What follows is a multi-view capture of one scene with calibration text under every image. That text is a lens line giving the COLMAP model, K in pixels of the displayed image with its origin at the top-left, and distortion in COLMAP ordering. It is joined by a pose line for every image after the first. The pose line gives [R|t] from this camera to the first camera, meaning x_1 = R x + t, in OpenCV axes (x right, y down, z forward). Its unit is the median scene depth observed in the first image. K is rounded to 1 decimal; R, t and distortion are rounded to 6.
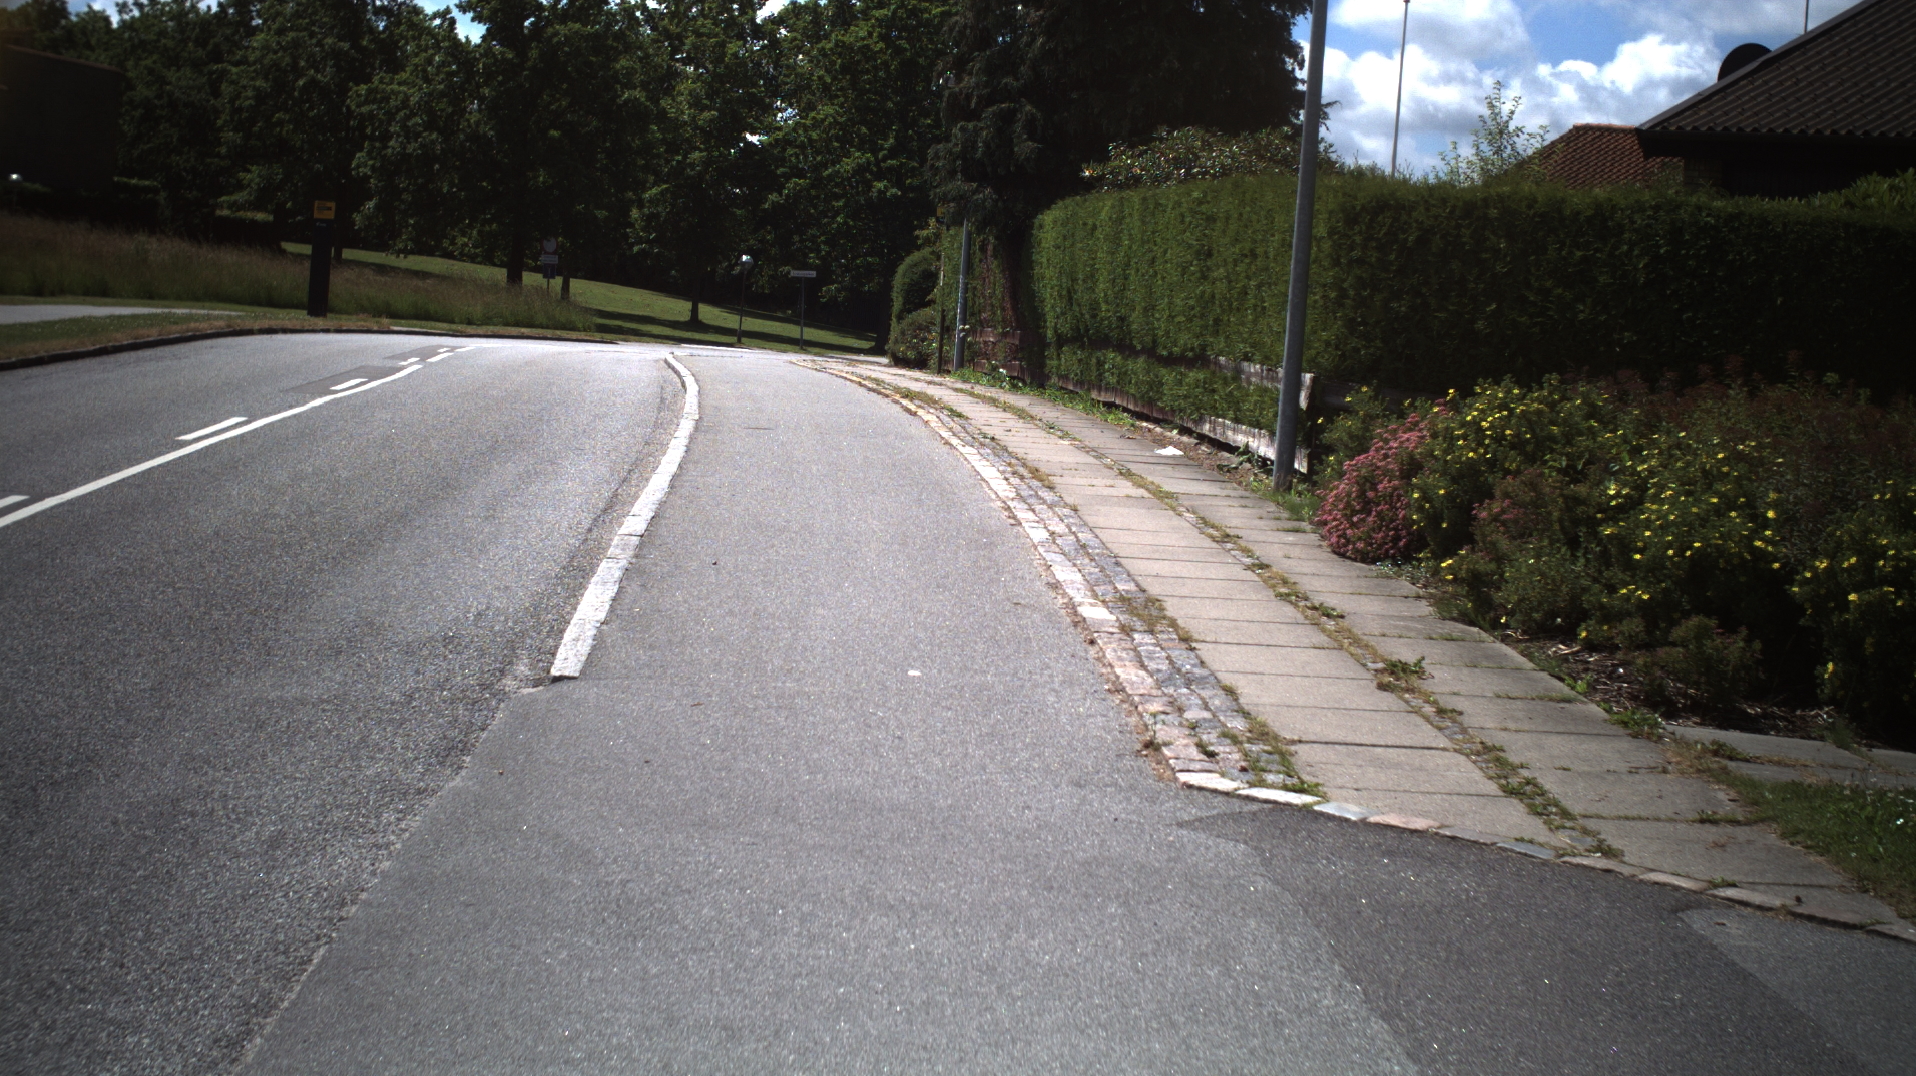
lens RADIAL K [[3397.1, 0, 958.0], [0, 3397.1, 538.0], [0, 0, 1]] dist [-0.276691, 0.286814]
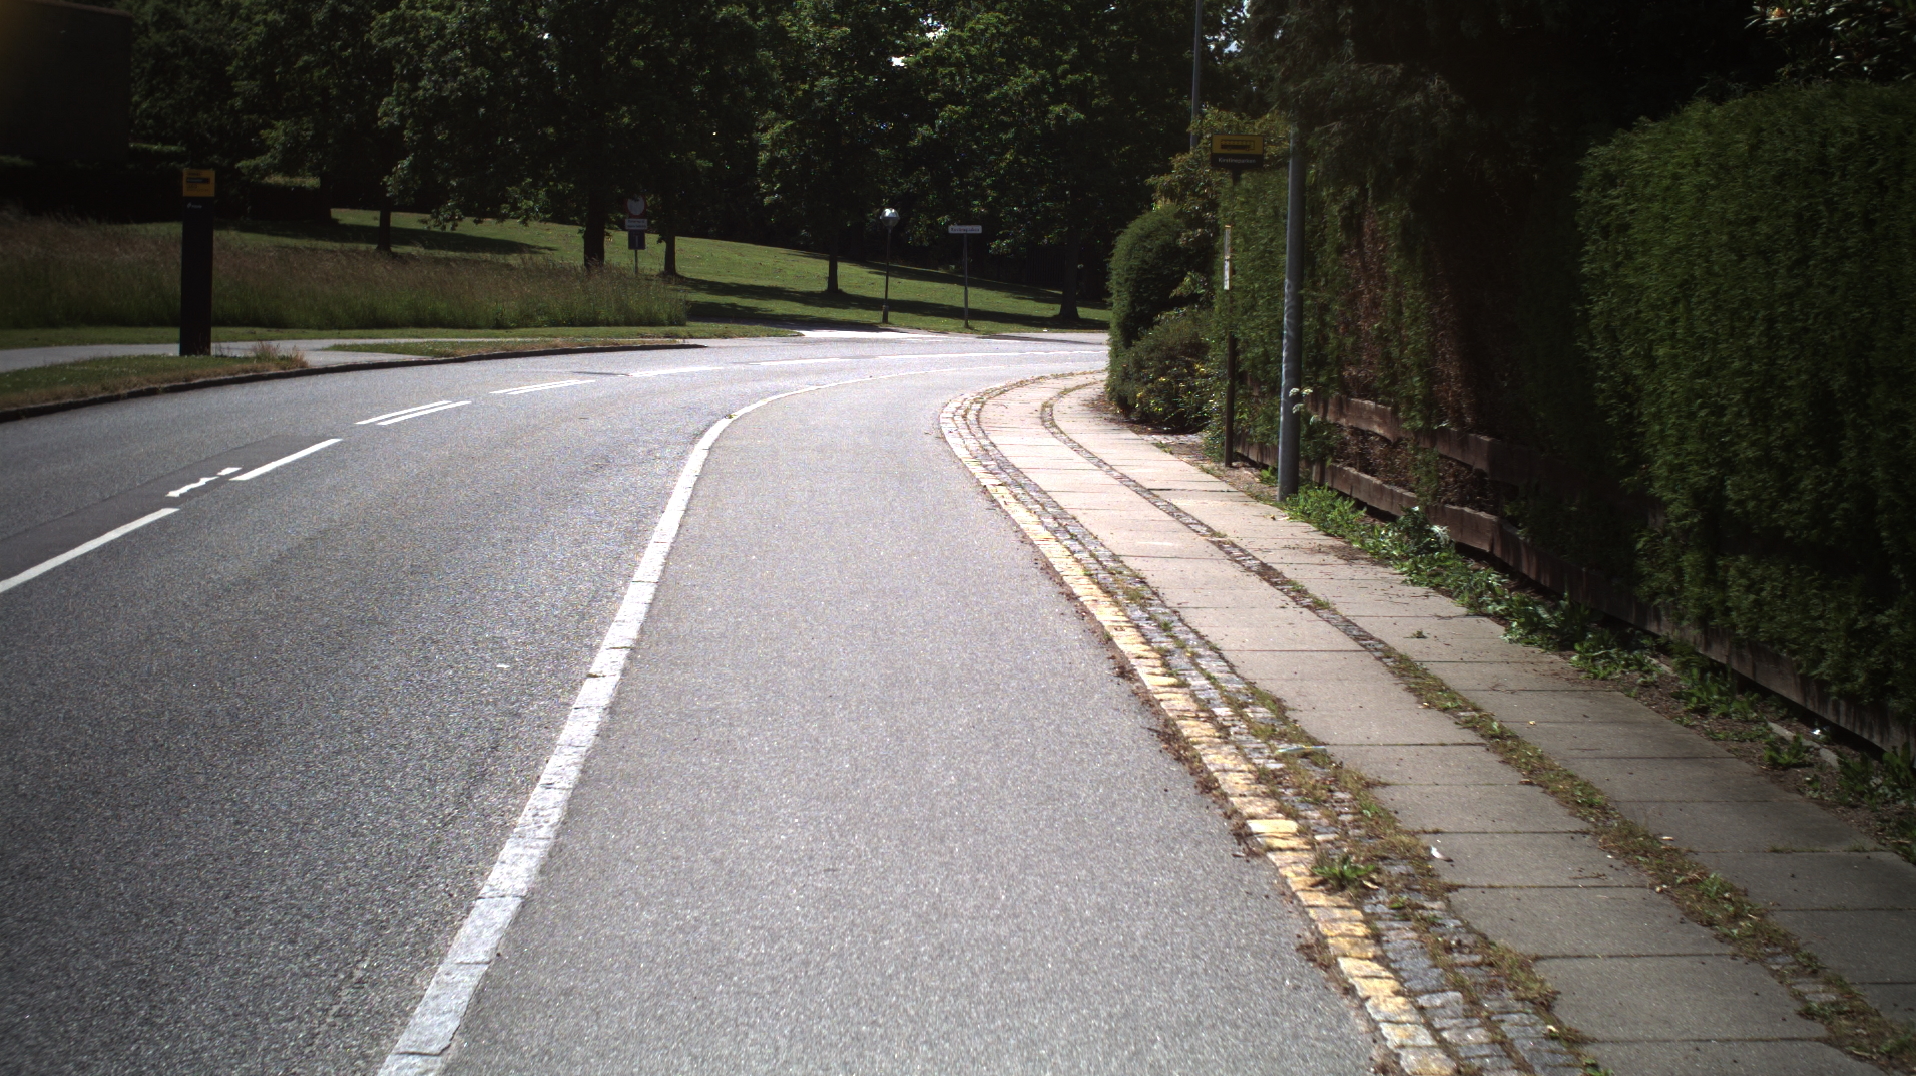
lens RADIAL K [[3397.1, 0, 958.0], [0, 3397.1, 538.0], [0, 0, 1]] dist [-0.276691, 0.286814]
pose [[0.997819, -0.039054, -0.053219, -0.011168], [0.040127, 0.999009, 0.019241, -0.028081], [0.052415, -0.021335, 0.998397, 0.284040]]
